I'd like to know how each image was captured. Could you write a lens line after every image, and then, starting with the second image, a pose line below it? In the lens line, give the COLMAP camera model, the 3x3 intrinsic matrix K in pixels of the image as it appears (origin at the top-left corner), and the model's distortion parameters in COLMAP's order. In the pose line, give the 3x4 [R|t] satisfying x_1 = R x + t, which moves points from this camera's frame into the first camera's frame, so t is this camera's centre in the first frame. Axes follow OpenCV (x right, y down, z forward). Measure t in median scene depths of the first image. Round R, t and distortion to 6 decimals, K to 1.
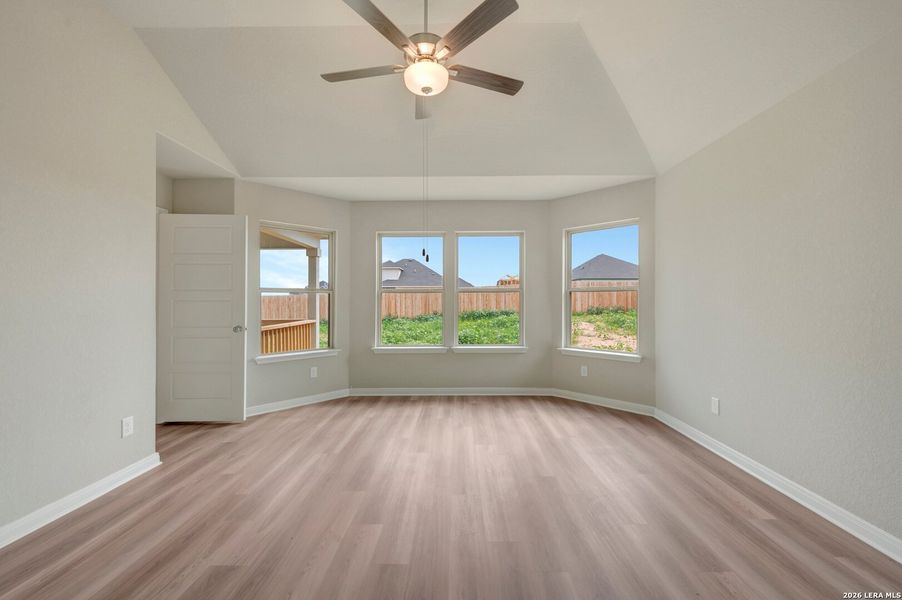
lens RADIAL K [[364.5, 0, 453.3], [0, 364.5, 296.7], [0, 0, 1]] dist [-0.000469, -0.000182]
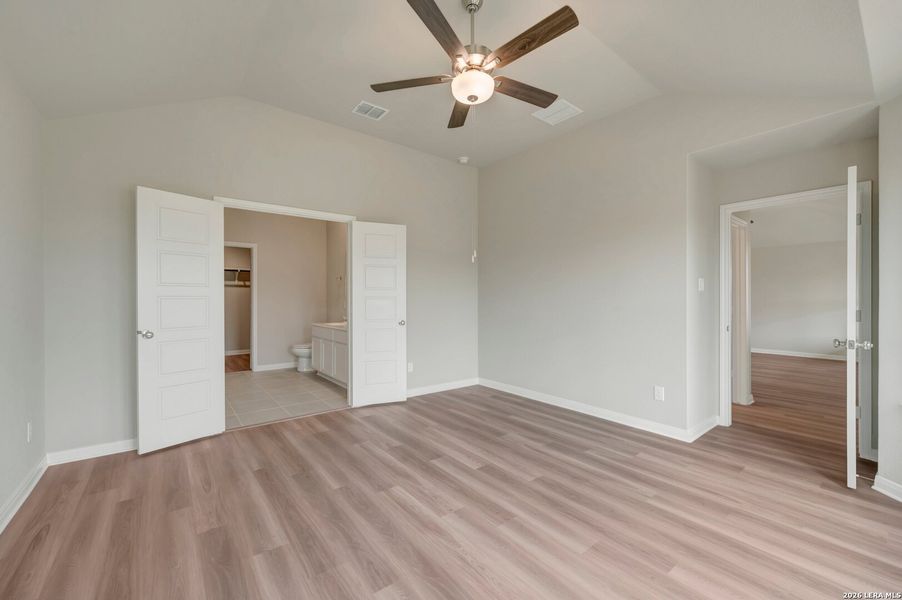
lens RADIAL K [[361.5, 0, 442.9], [0, 361.5, 302.7], [0, 0, 1]] dist [0.000056, 0.000010]
pose [[-0.783320, 0.006305, -0.621587, 0.364602], [0.008636, 0.999962, -0.000739, 0.009020], [0.621559, -0.005947, -0.783345, 1.007248]]
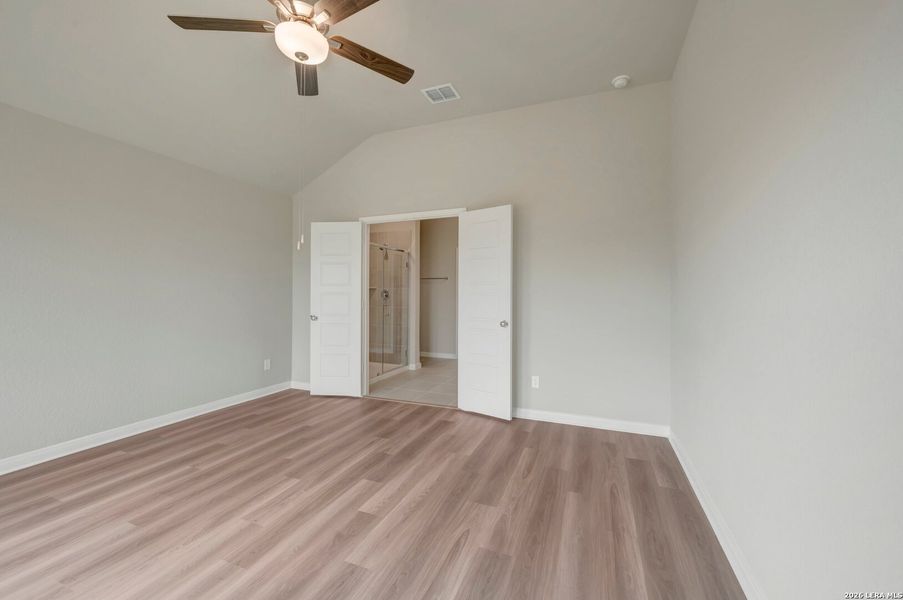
lens RADIAL K [[364.9, 0, 453.8], [0, 364.9, 296.7], [0, 0, 1]] dist [-0.000469, -0.000182]
pose [[-0.934827, -0.003063, 0.355091, -0.421207], [-0.007724, 0.999902, -0.011708, 0.011905], [-0.355021, -0.013687, -0.934758, 0.968845]]
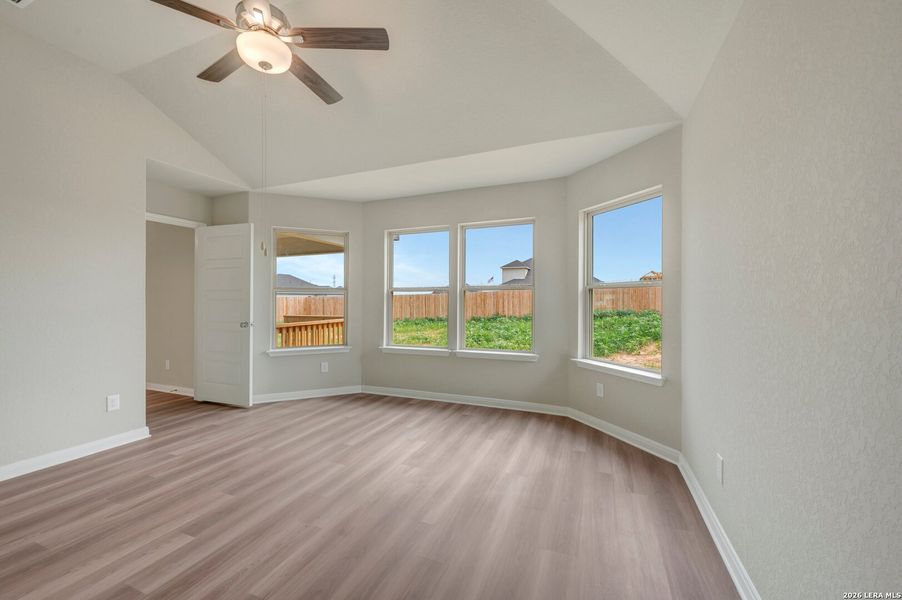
lens RADIAL K [[355.5, 0, 453.3], [0, 355.5, 297.4], [0, 0, 1]] dist [-0.001063, 0.000367]
pose [[0.931628, -0.000907, -0.363412, 0.388515], [0.002636, 0.999987, 0.004263, 0.001366], [0.363403, -0.004929, 0.931619, 0.201029]]
